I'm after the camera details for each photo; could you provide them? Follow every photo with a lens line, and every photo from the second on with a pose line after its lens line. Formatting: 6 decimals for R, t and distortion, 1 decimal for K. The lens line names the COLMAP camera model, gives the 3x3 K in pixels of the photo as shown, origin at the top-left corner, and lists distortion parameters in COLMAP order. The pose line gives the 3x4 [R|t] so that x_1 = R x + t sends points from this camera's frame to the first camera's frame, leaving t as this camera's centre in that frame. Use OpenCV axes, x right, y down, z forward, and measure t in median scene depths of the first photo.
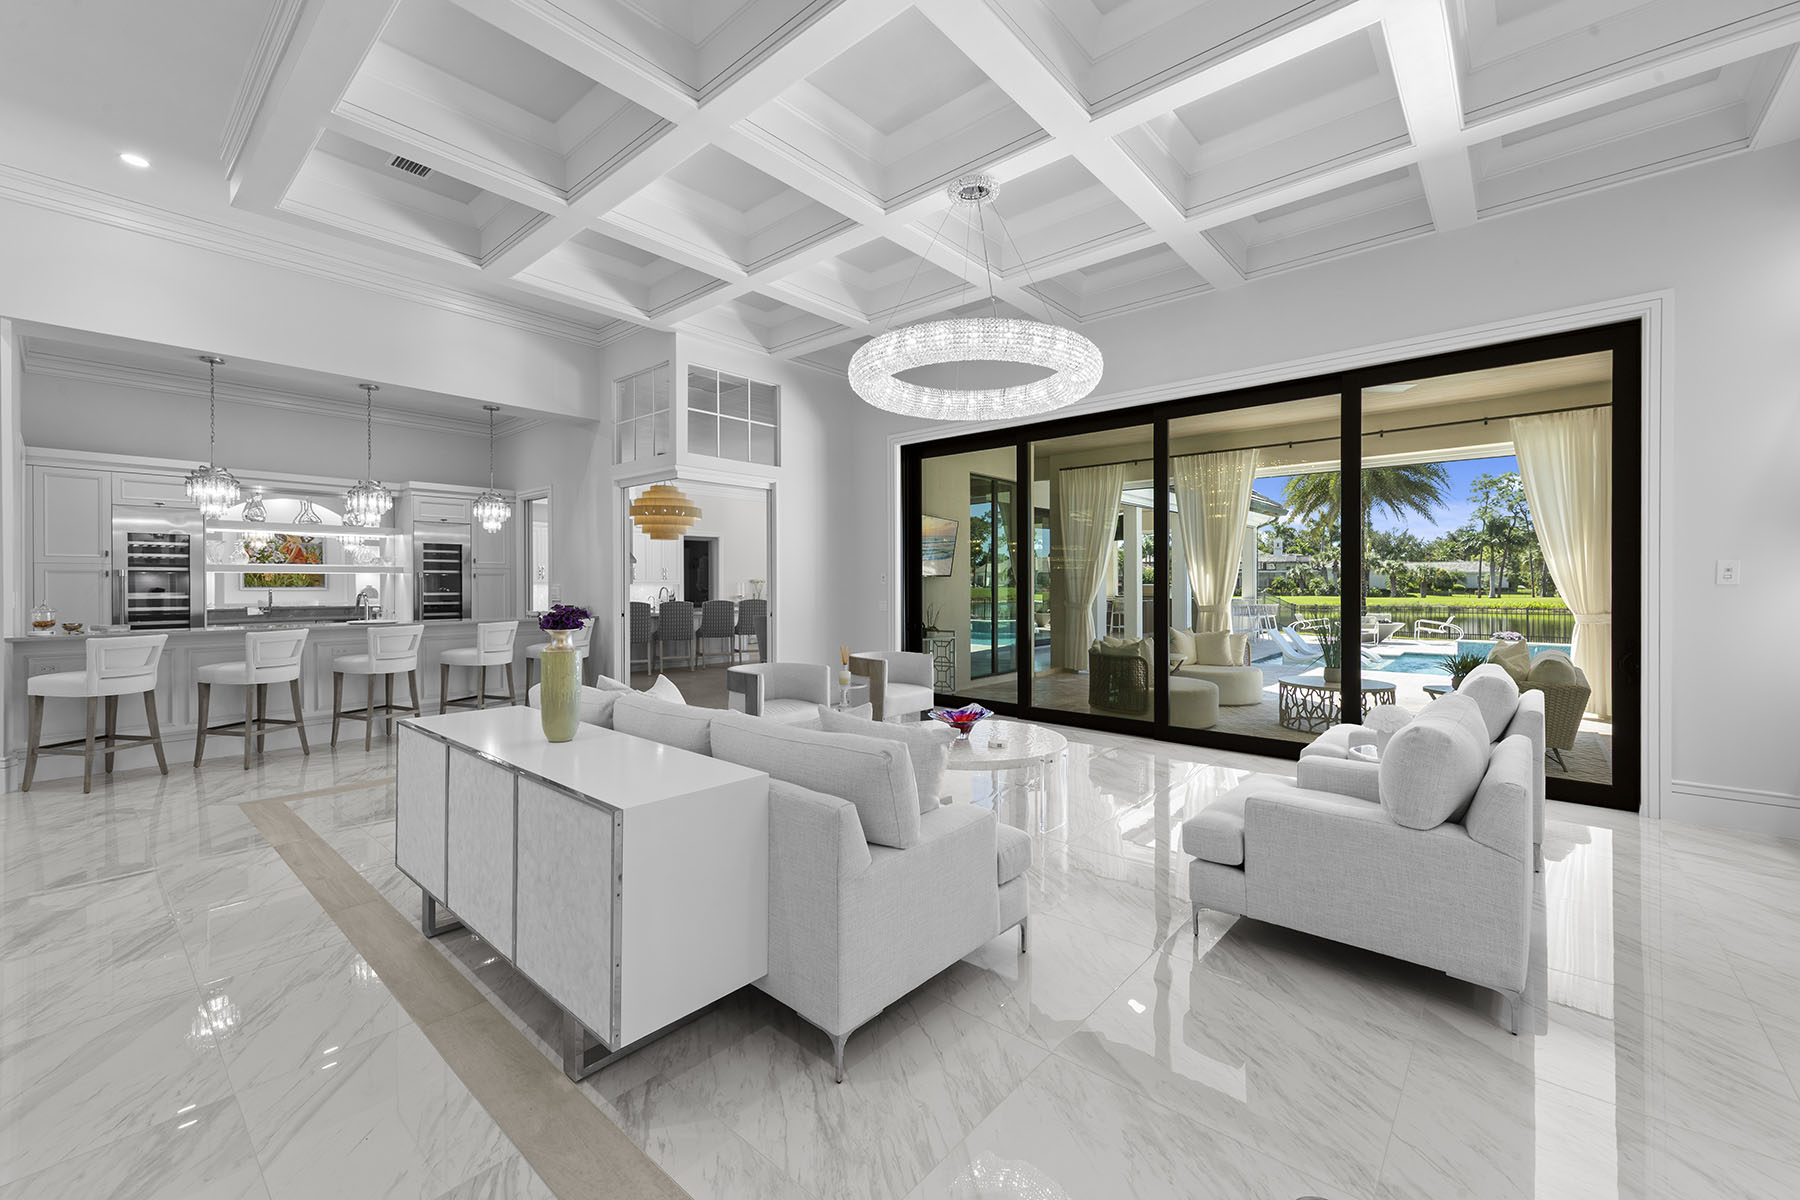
lens RADIAL K [[718.9, 0, 894.0], [0, 718.9, 588.2], [0, 0, 1]] dist [0.013837, 0.000085]
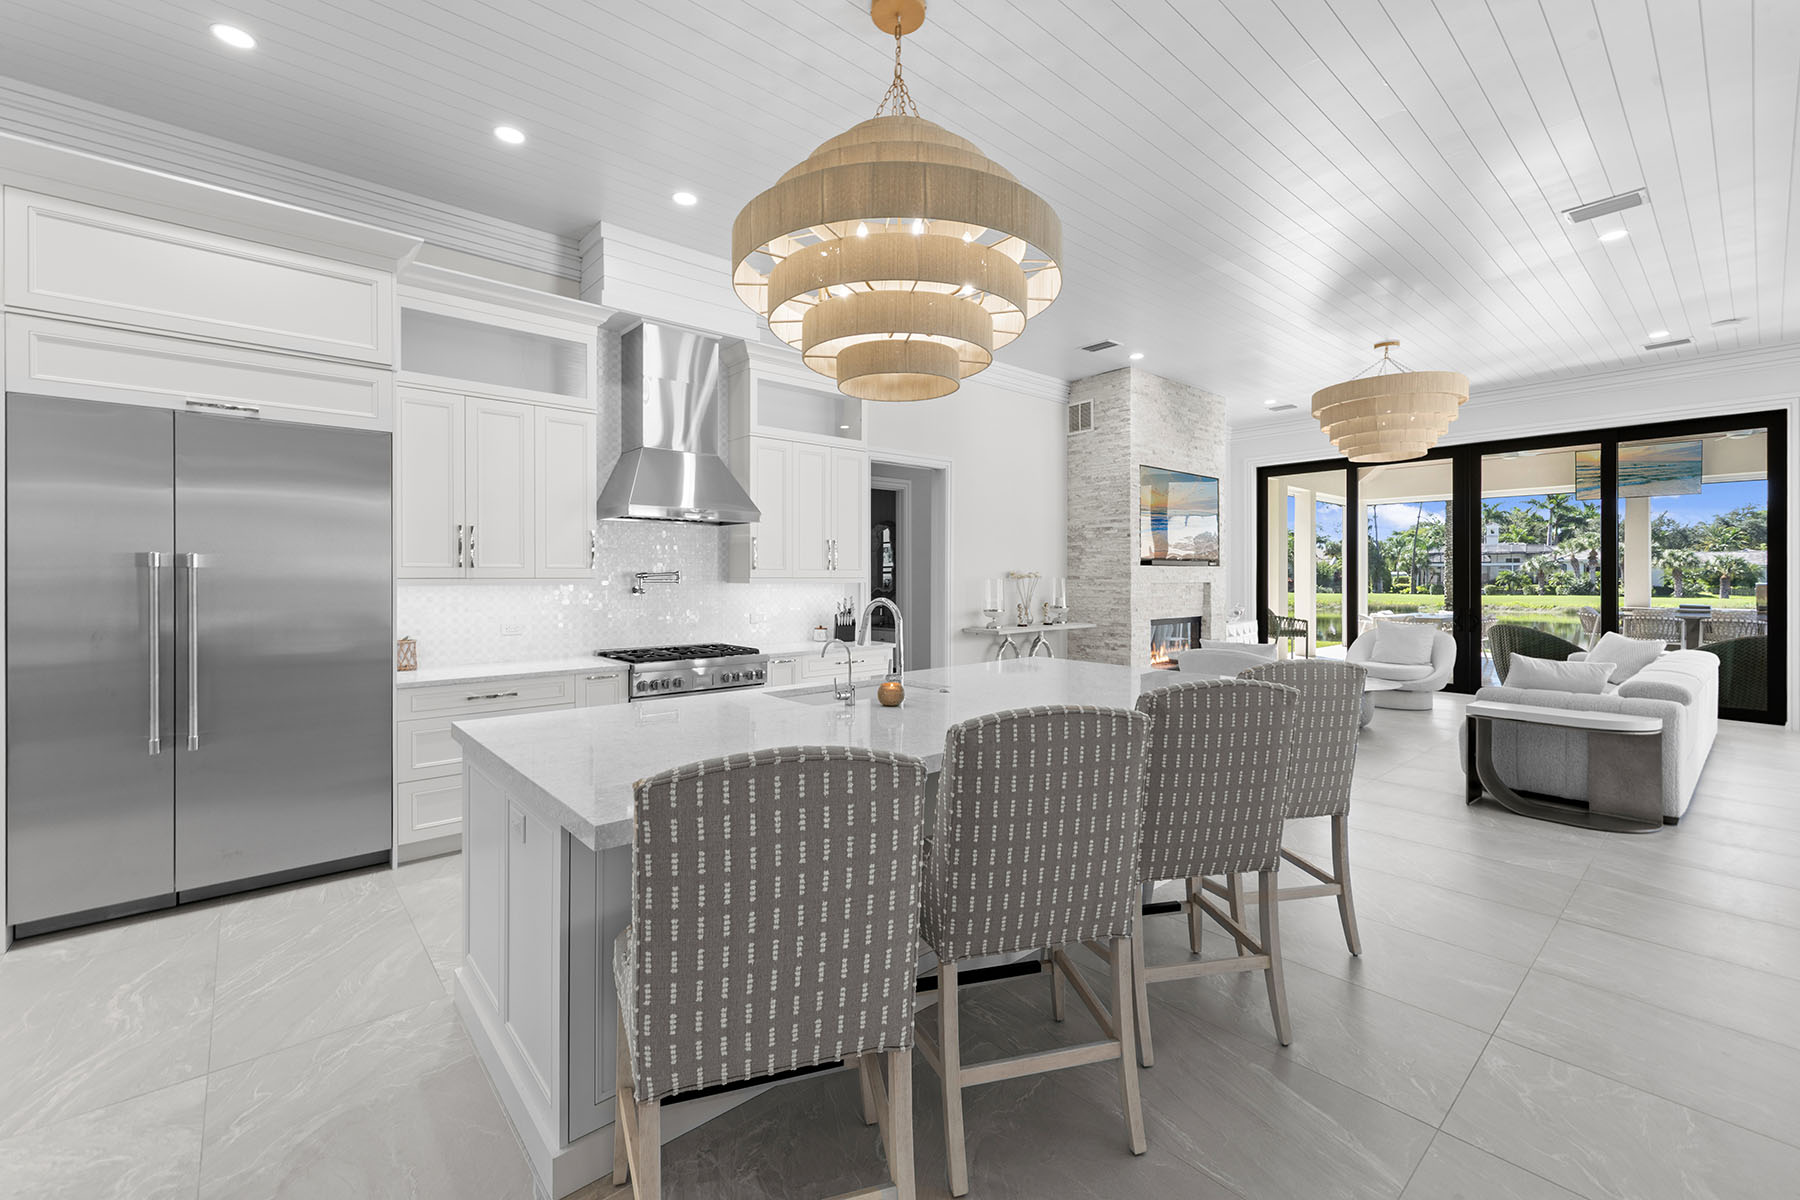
lens RADIAL K [[744.8, 0, 900.1], [0, 744.8, 583.3], [0, 0, 1]] dist [0.006282, 0.000146]
pose [[0.992286, 0.002361, -0.123943, -0.204464], [-0.002301, 0.999997, 0.000627, -0.004763], [0.123945, -0.000337, 0.992289, 0.533087]]
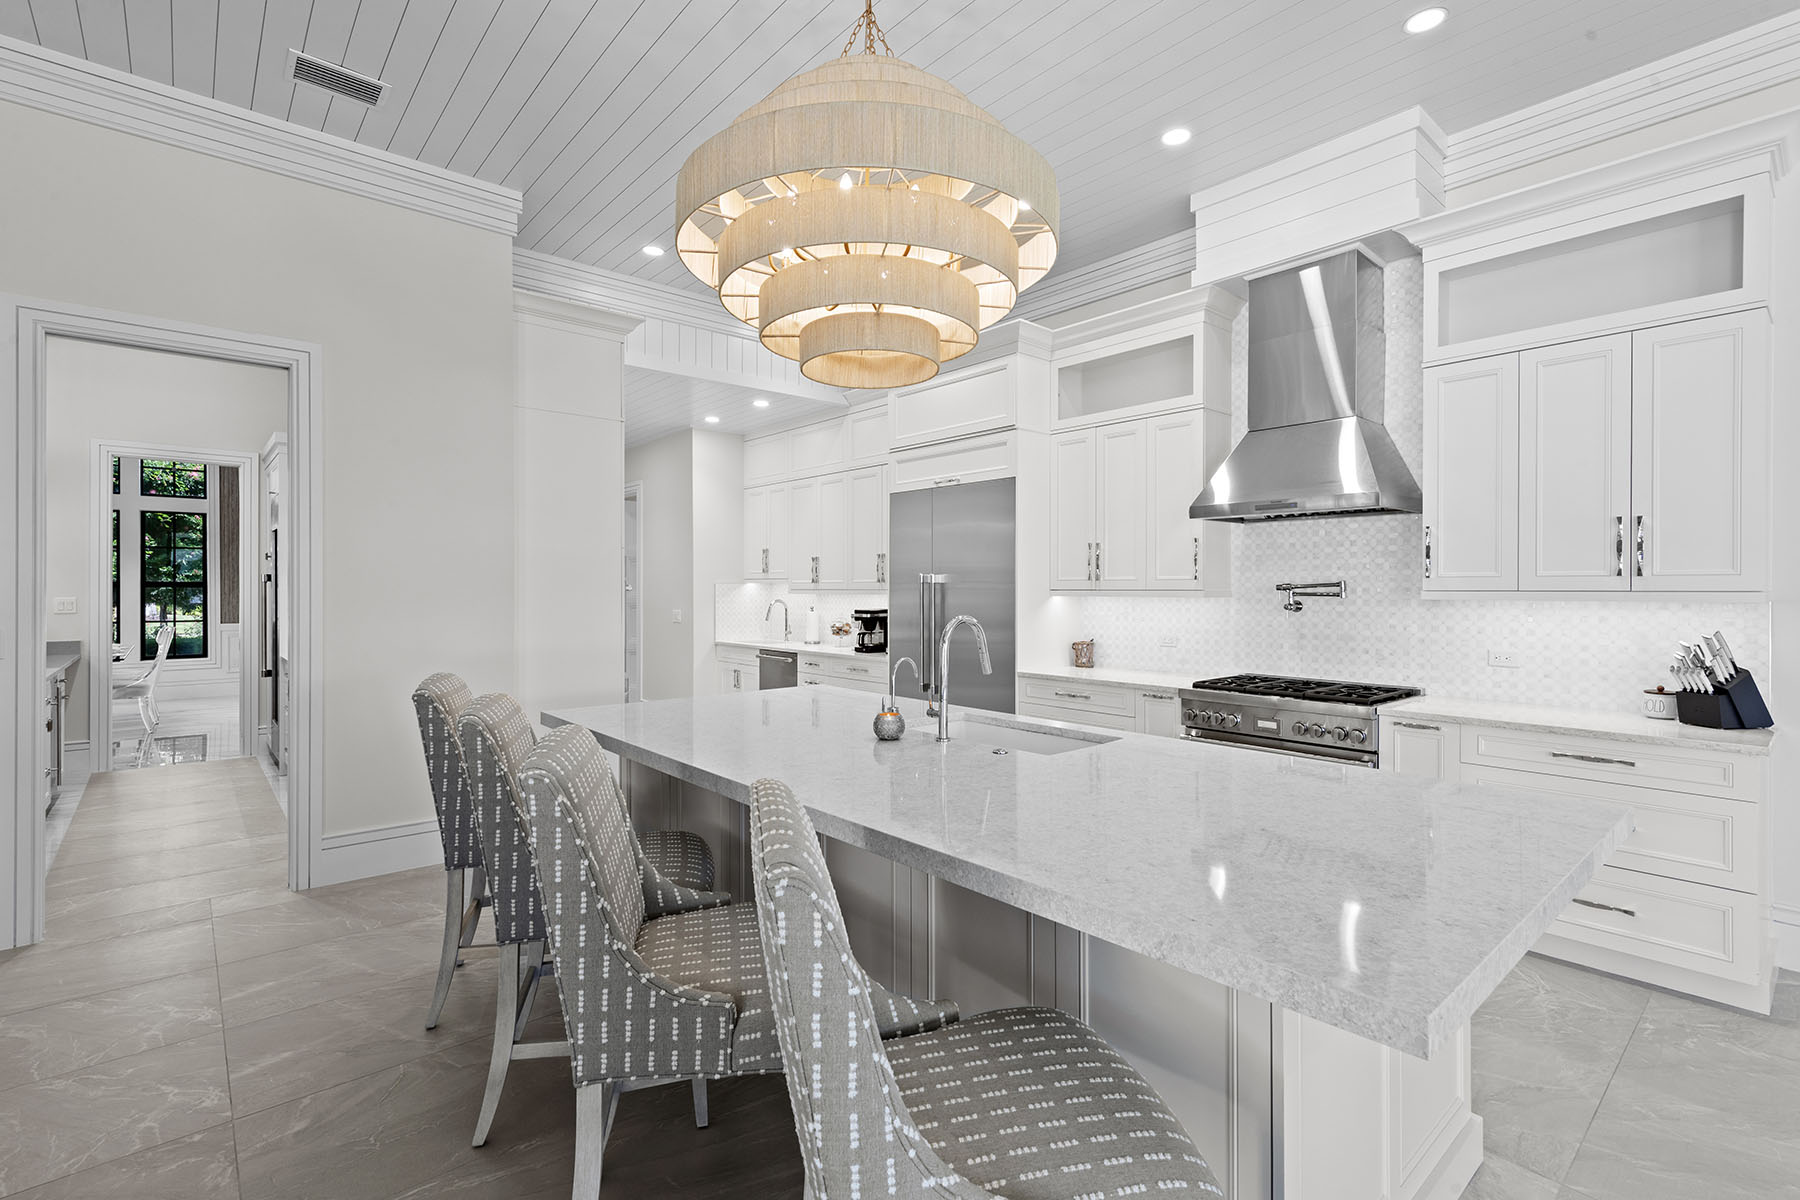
lens RADIAL K [[821.9, 0, 904.4], [0, 821.9, 586.9], [0, 0, 1]] dist [0.008562, 0.000055]
pose [[-0.126272, 0.001712, -0.991994, -0.062281], [-0.009446, 0.999951, 0.002928, -0.007387], [0.991951, 0.009740, -0.126250, 0.735020]]
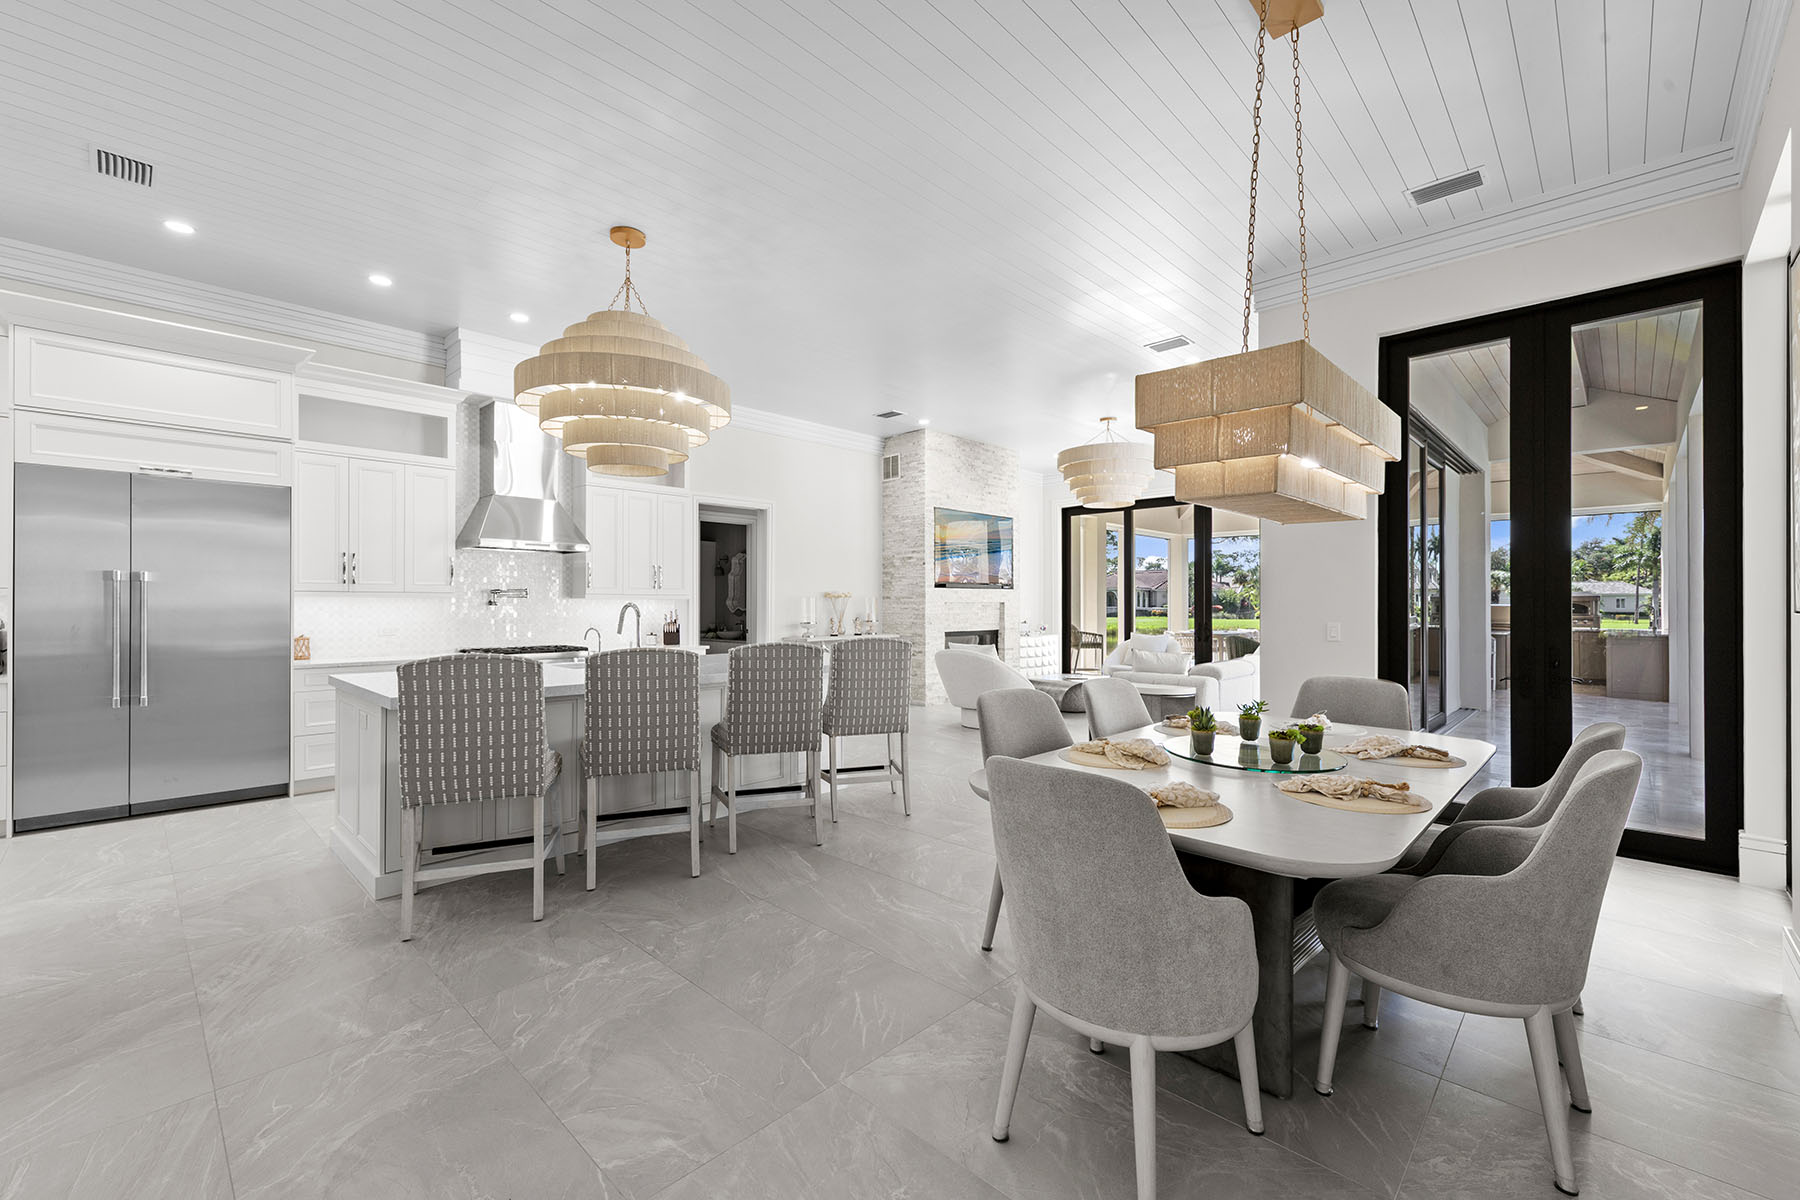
lens RADIAL K [[744.8, 0, 906.6], [0, 744.8, 606.1], [0, 0, 1]] dist [0.006282, 0.000146]
pose [[0.999385, 0.002445, -0.034974, -0.112859], [-0.002649, 0.999980, -0.005795, 0.001967], [0.034959, 0.005884, 0.999371, 0.430503]]
